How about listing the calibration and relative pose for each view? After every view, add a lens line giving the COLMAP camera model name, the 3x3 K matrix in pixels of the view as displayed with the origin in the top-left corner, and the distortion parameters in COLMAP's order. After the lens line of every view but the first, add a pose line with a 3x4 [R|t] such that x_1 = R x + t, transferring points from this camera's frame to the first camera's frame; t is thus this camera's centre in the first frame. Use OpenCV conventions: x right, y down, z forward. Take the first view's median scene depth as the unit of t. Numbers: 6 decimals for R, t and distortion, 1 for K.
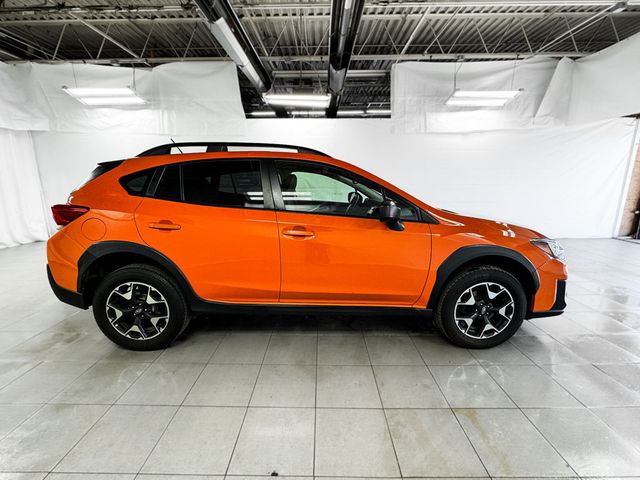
lens RADIAL K [[284.5, 0, 321.4], [0, 284.5, 238.7], [0, 0, 1]] dist [0.000108, 0.000601]
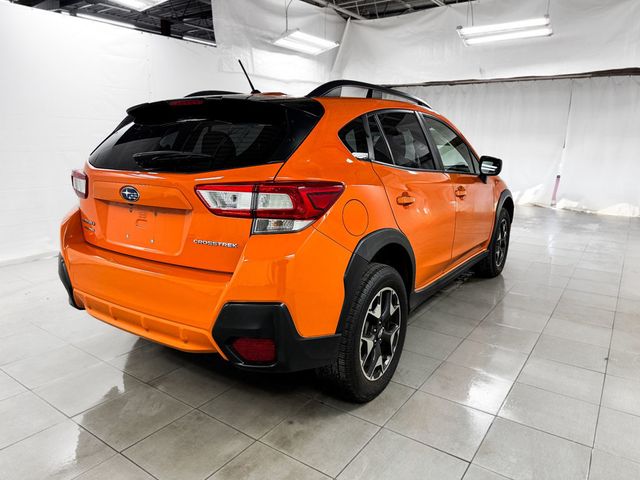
lens RADIAL K [[450.8, 0, 320.0], [0, 450.8, 240.0], [0, 0, 1]] dist [0.072648, -0.093069]
pose [[0.570777, -0.174562, 0.802335, -1.492401], [0.162070, 0.981868, 0.098327, -0.084878], [-0.804951, 0.073911, 0.588719, 0.457392]]
